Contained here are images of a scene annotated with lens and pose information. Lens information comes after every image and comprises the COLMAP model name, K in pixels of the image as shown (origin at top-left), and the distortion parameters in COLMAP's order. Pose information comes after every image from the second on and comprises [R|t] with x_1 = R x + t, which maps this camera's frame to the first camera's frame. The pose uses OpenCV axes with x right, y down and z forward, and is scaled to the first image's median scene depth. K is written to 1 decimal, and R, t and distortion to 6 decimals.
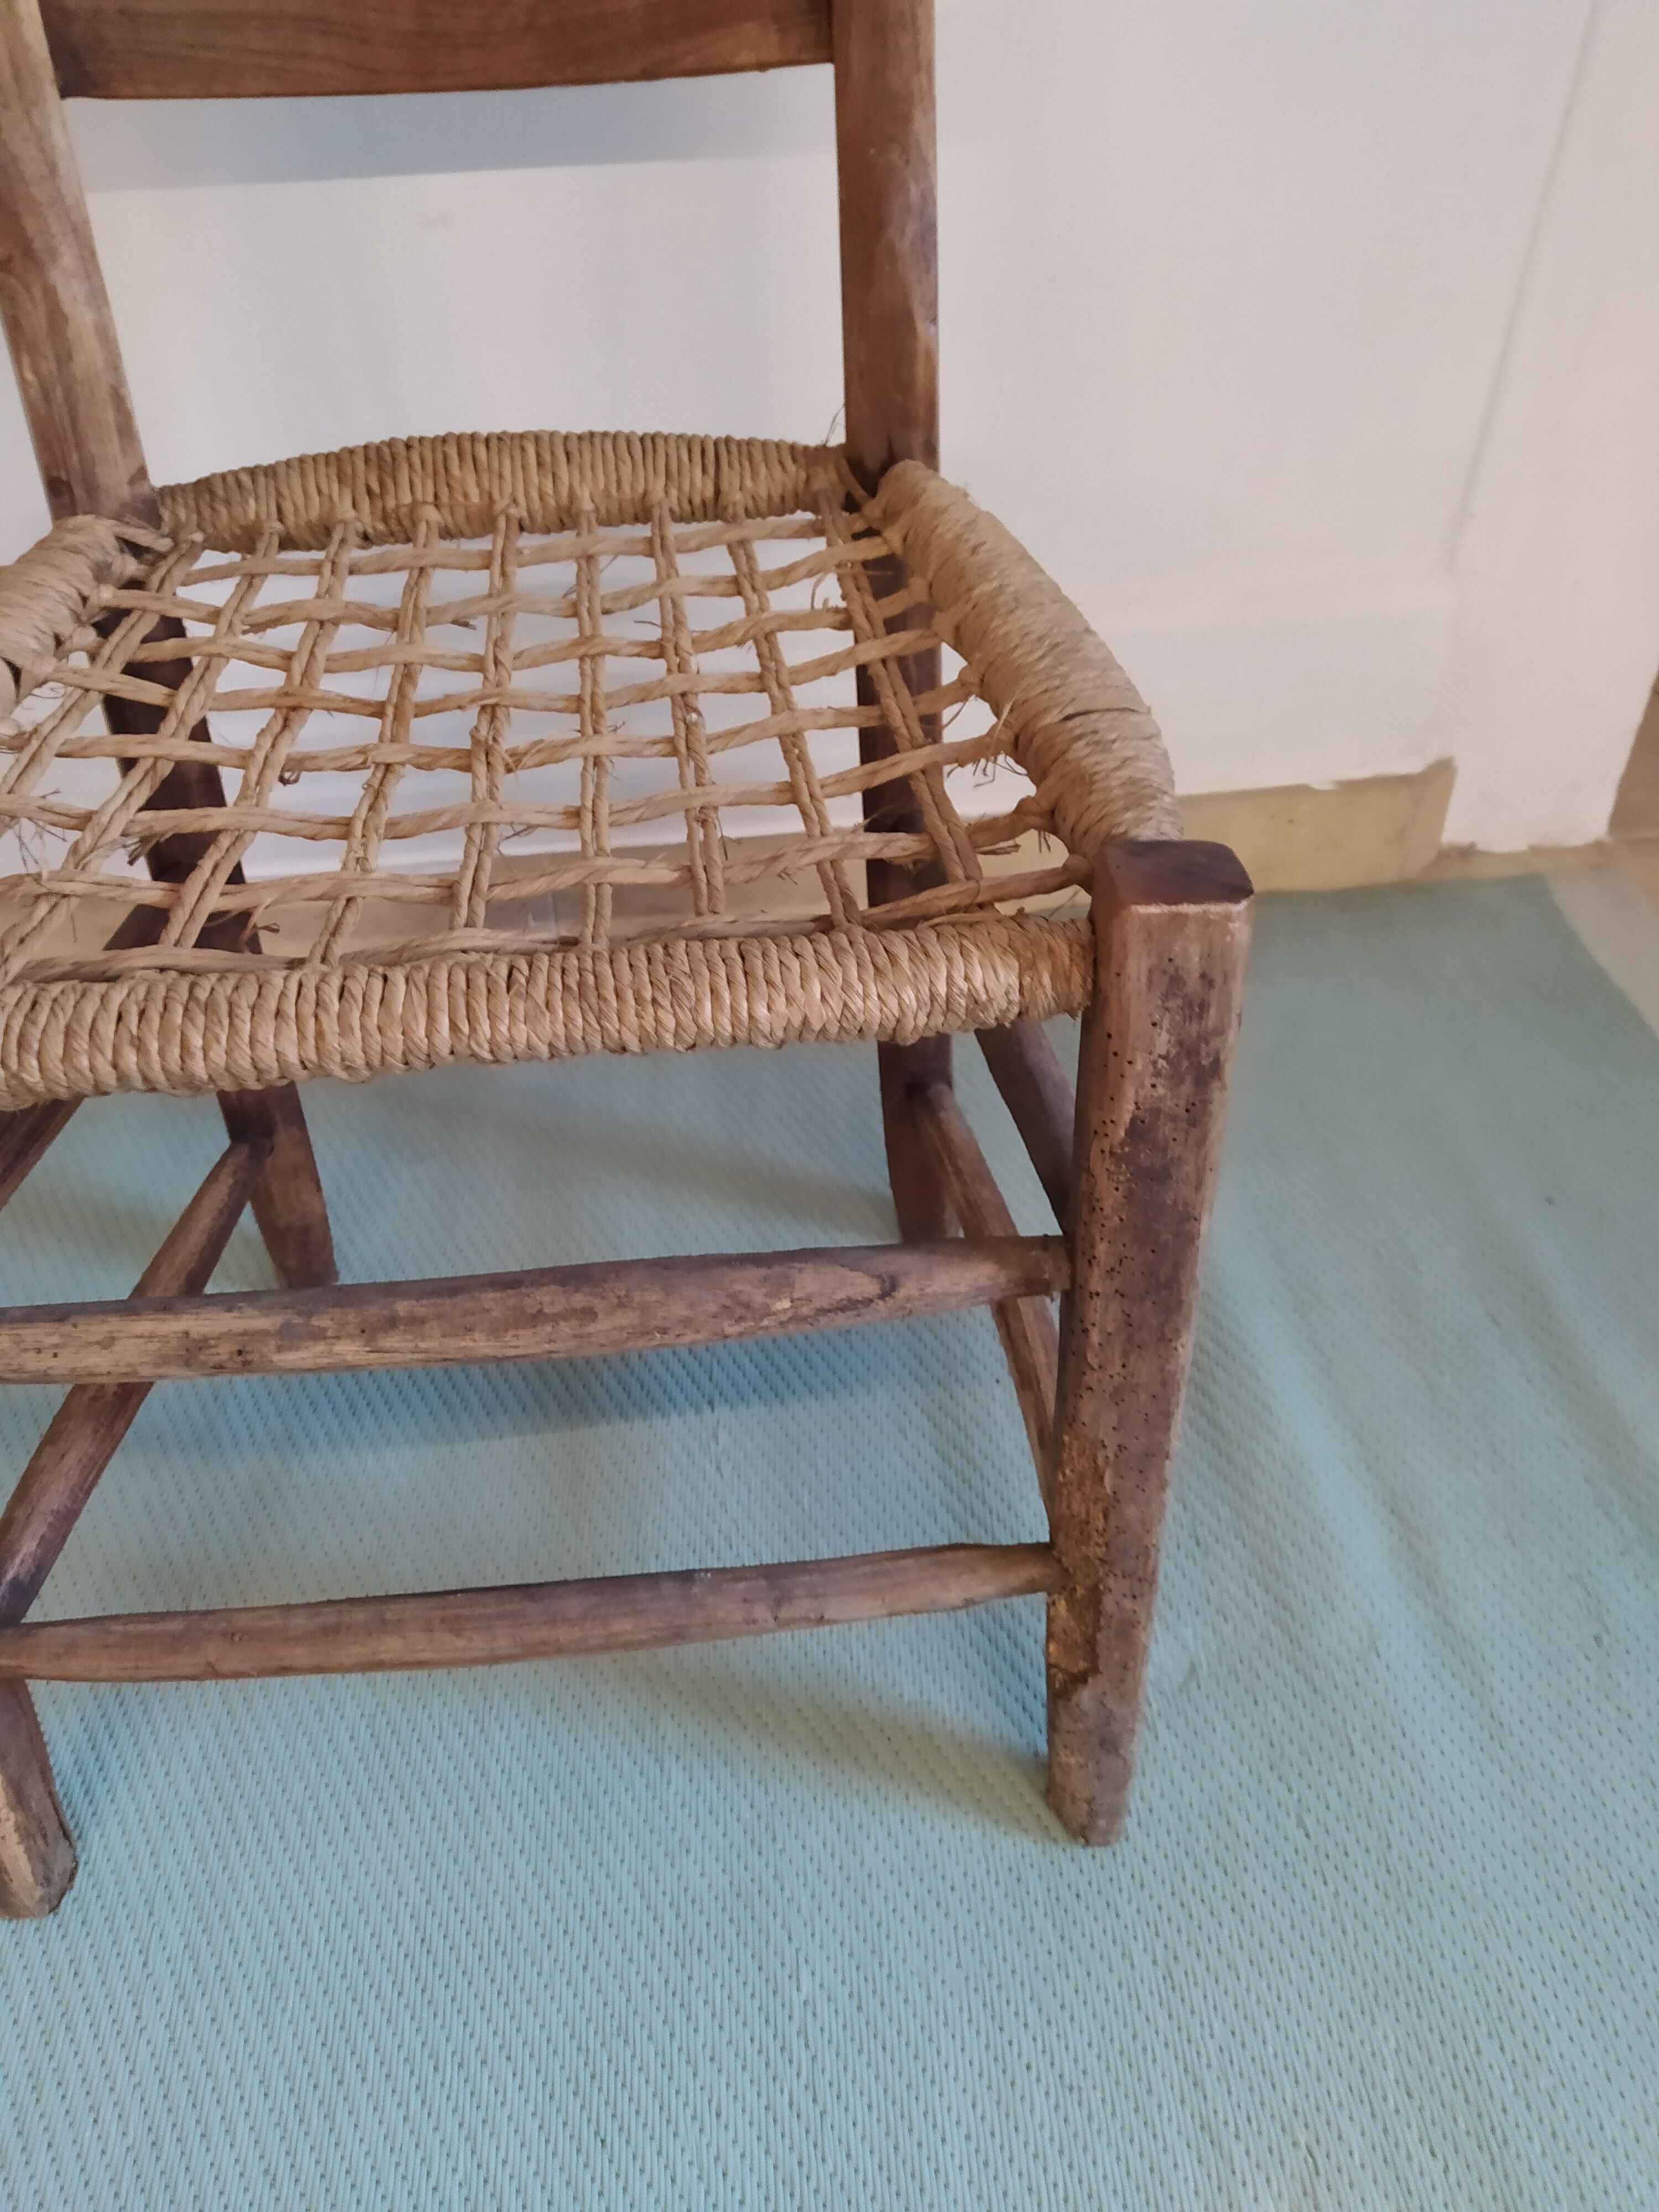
lens RADIAL K [[1714.0, 0, 829.5], [0, 1714.0, 1106.0], [0, 0, 1]] dist [0.129527, -0.228196]
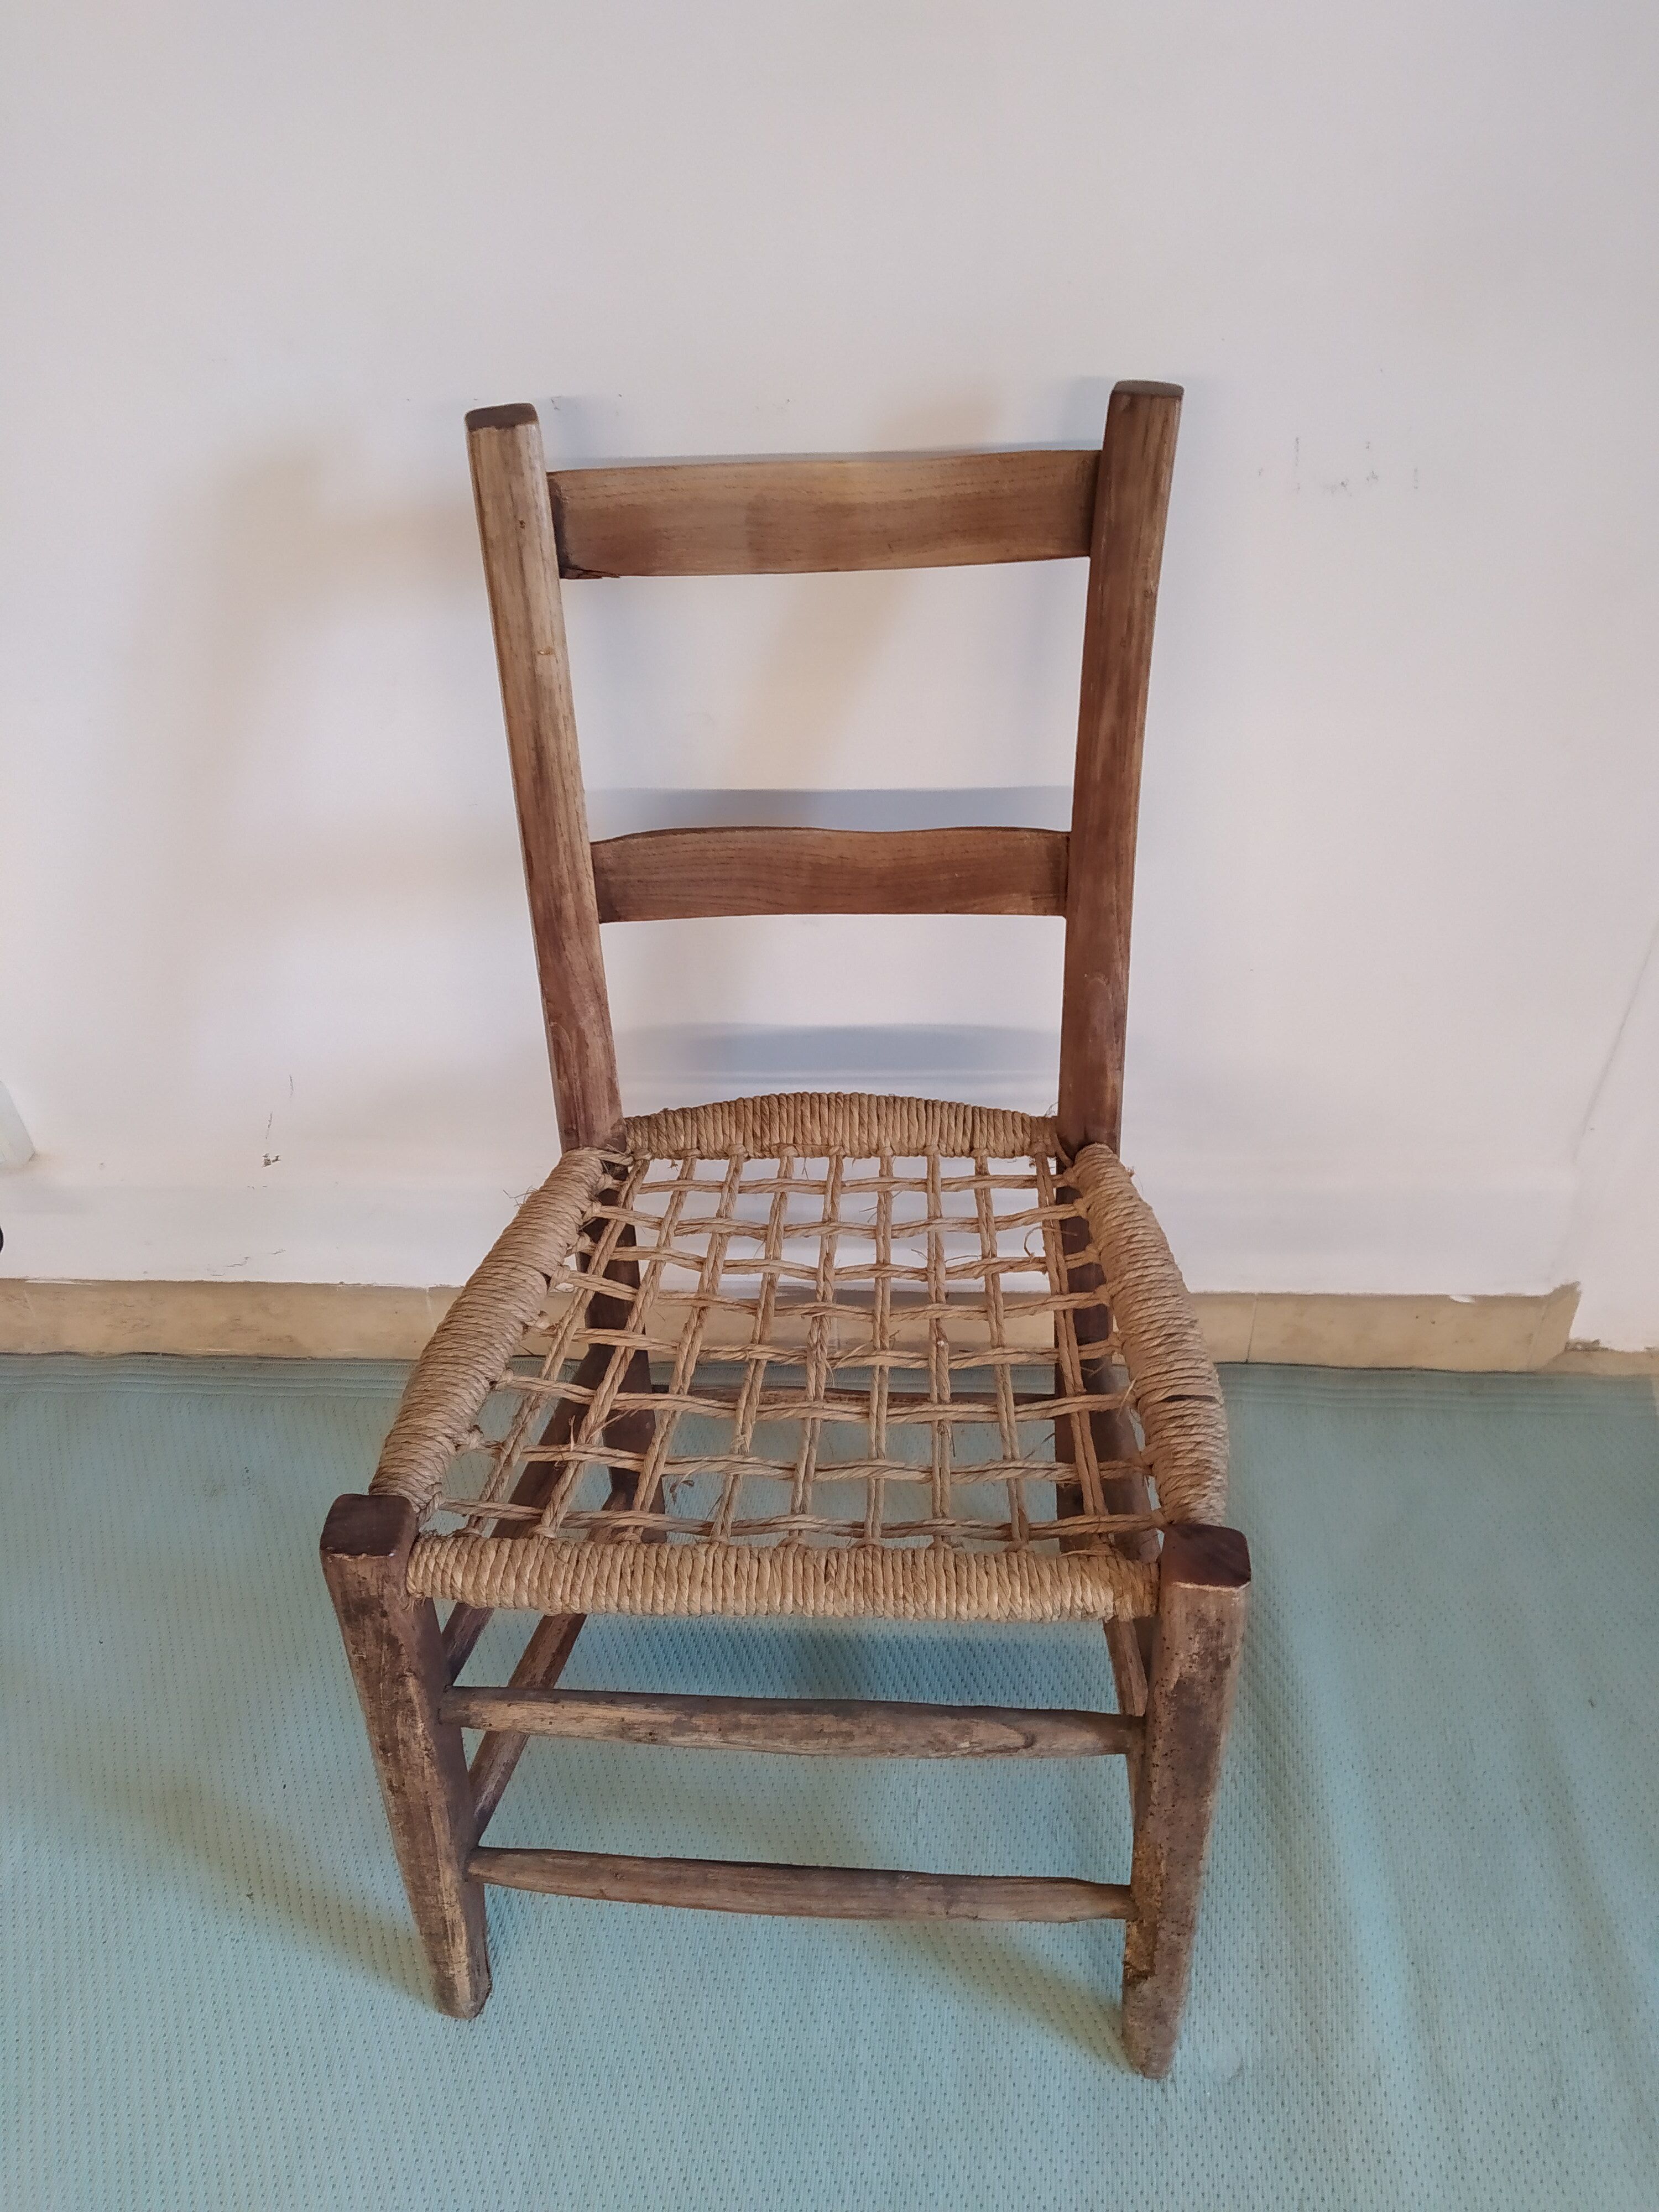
lens RADIAL K [[1714.0, 0, 829.5], [0, 1714.0, 1106.0], [0, 0, 1]] dist [0.129527, -0.228196]
pose [[0.987059, 0.083232, -0.137067, 0.019647], [-0.087135, 0.995937, -0.022716, -0.395462], [0.134619, 0.034366, 0.990301, -0.618935]]
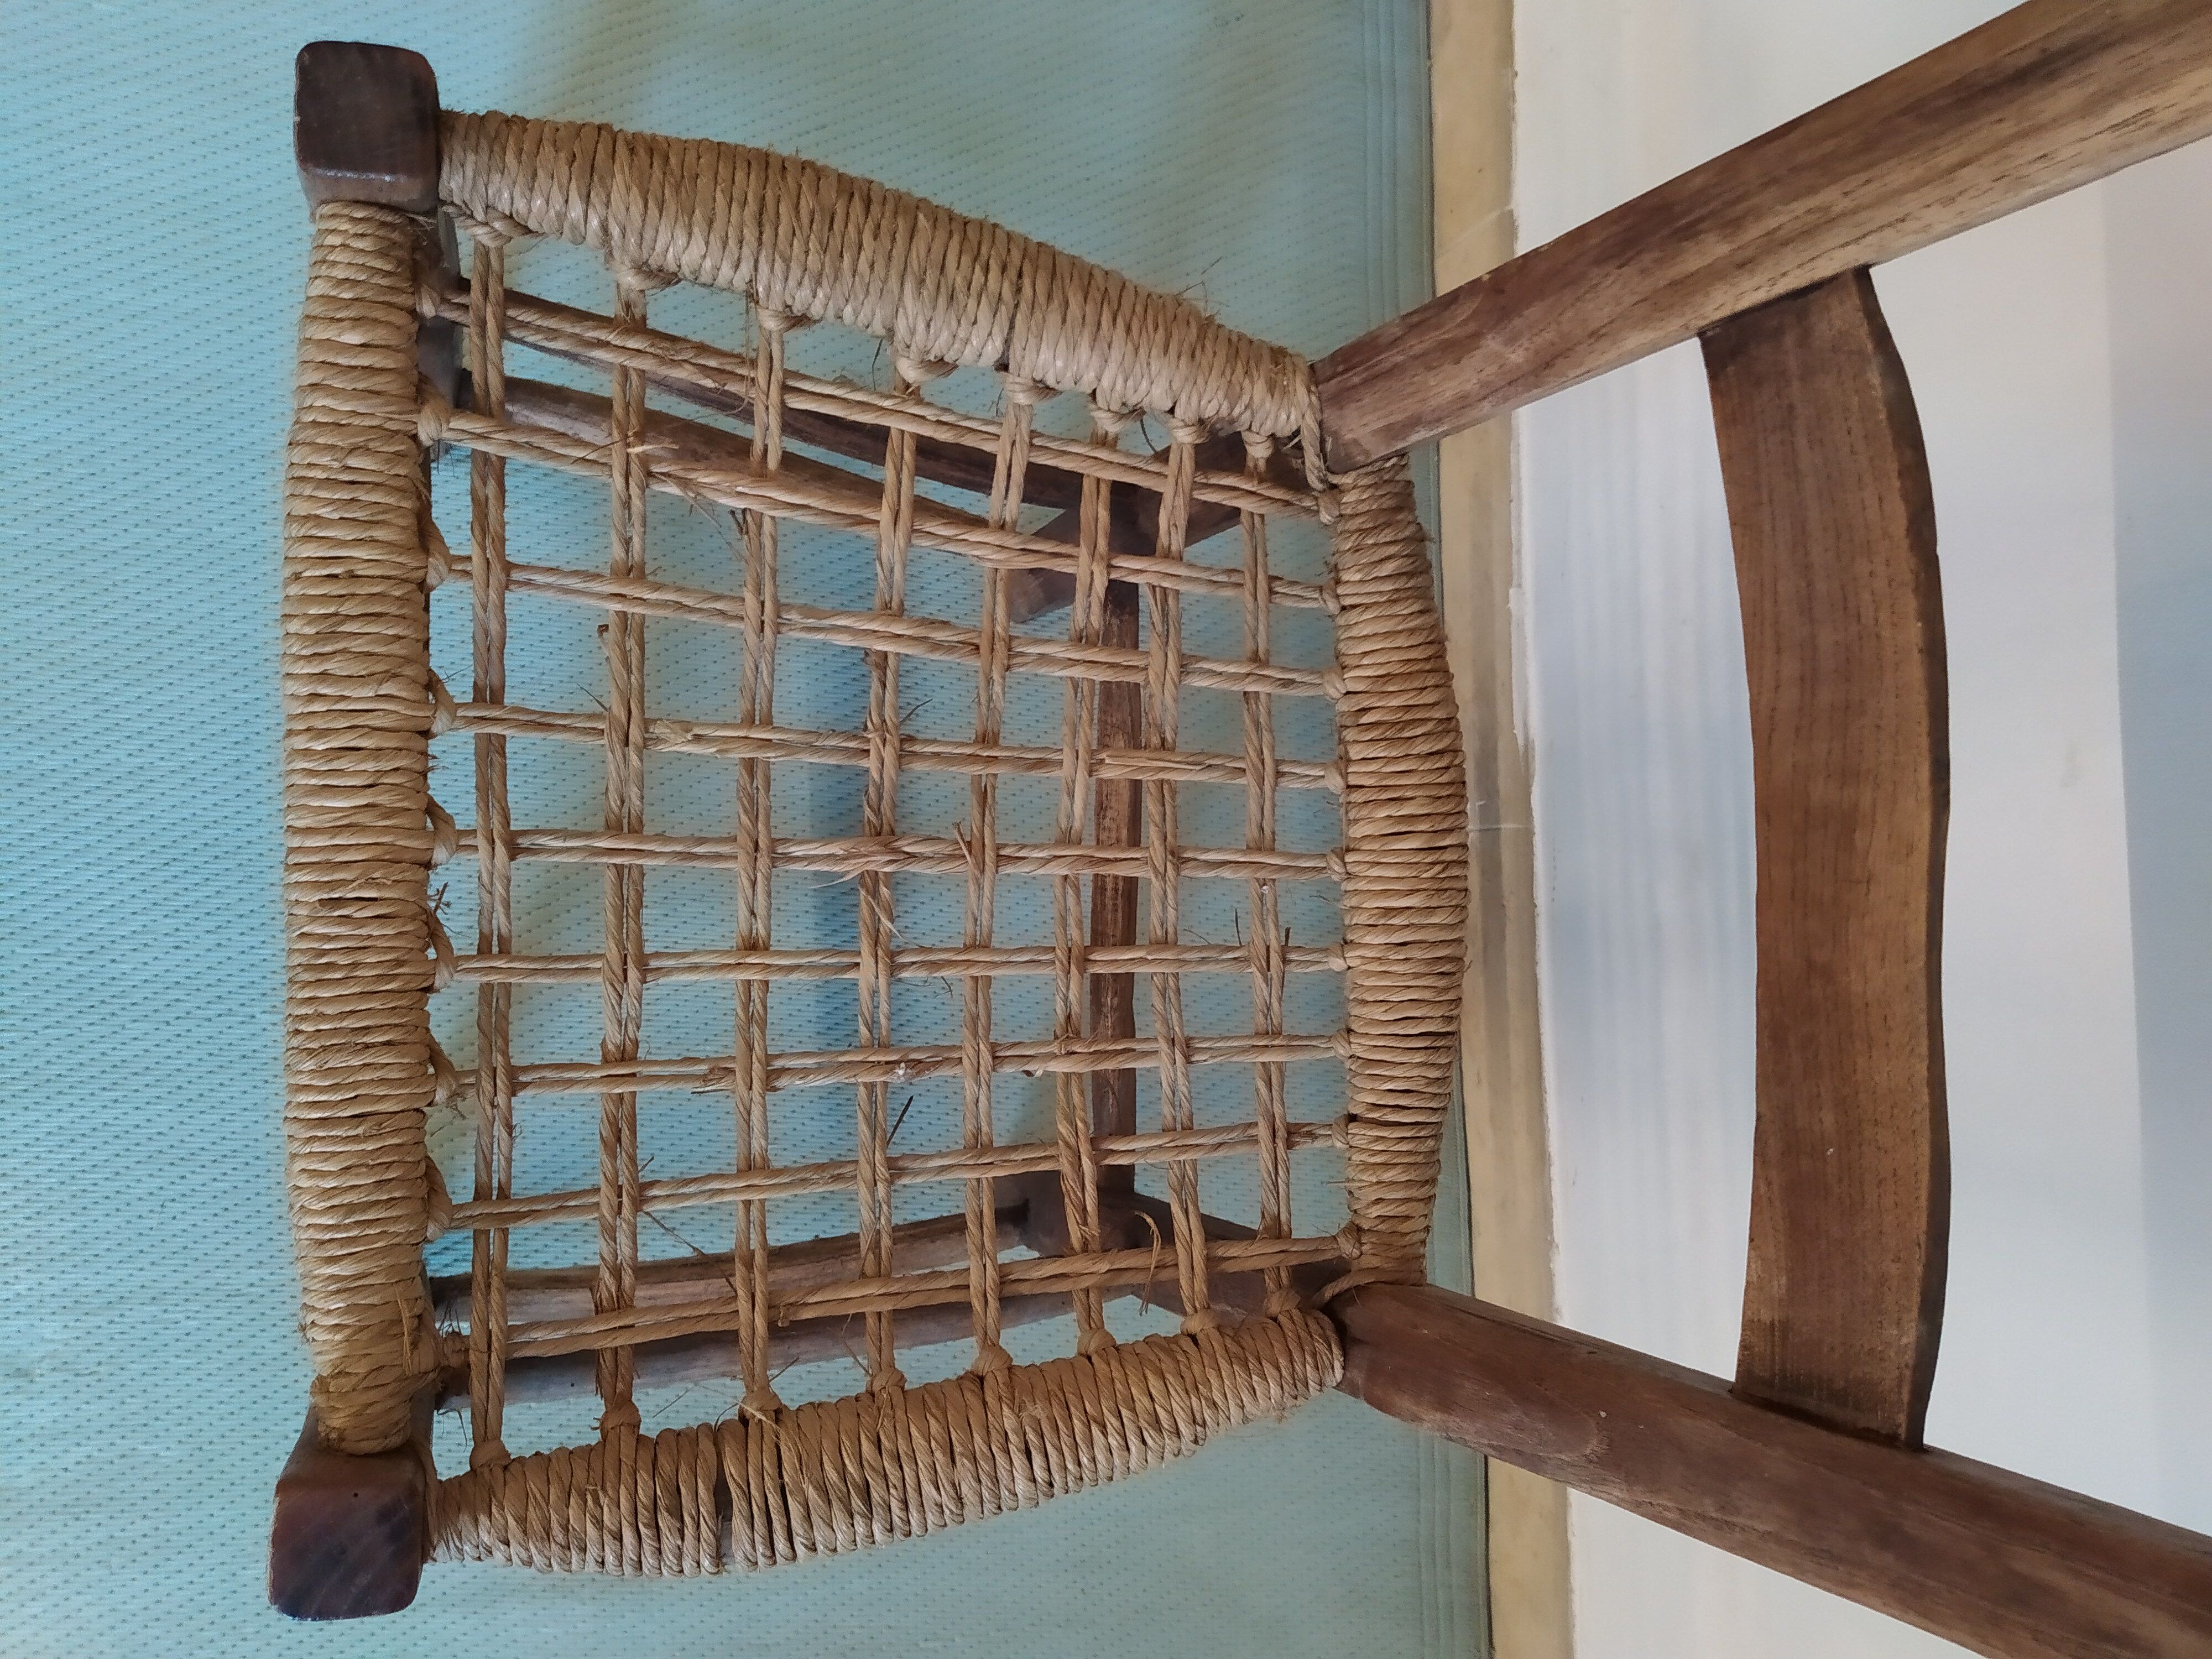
lens RADIAL K [[1714.0, 0, 1106.0], [0, 1714.0, 829.5], [0, 0, 1]] dist [0.129527, -0.228196]
pose [[-0.104602, 0.993420, -0.046634, -0.174293], [-0.824154, -0.060344, 0.563142, -0.822321], [0.556623, 0.097340, 0.825043, 0.273942]]
